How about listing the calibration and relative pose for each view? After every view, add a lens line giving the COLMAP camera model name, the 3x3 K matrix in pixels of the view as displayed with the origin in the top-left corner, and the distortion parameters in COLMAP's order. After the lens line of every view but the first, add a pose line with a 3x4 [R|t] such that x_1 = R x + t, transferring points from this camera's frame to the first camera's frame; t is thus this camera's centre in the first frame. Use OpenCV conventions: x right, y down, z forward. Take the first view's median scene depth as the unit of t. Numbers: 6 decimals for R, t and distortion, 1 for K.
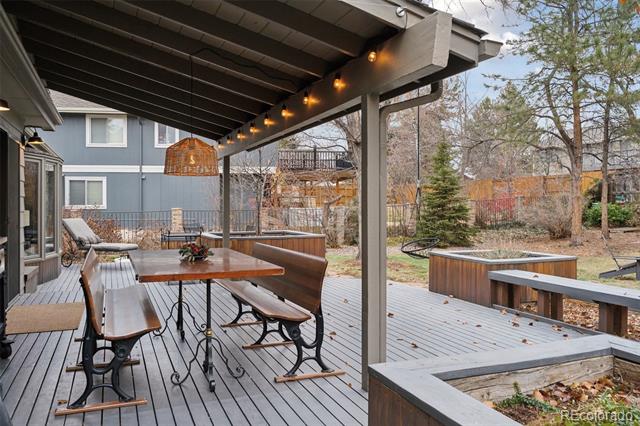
lens RADIAL K [[529.7, 0, 320.0], [0, 529.7, 211.2], [0, 0, 1]] dist [-0.000801, -0.001314]
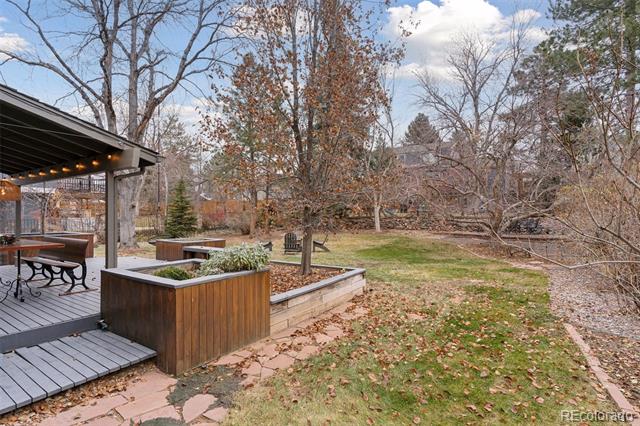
lens RADIAL K [[326.2, 0, 319.8], [0, 326.2, 219.9], [0, 0, 1]] dist [0.002946, -0.000011]
pose [[0.825050, -0.000994, 0.565059, 0.019631], [0.001720, 0.999998, -0.000753, 0.003135], [-0.565057, 0.001594, 0.825050, -0.348004]]
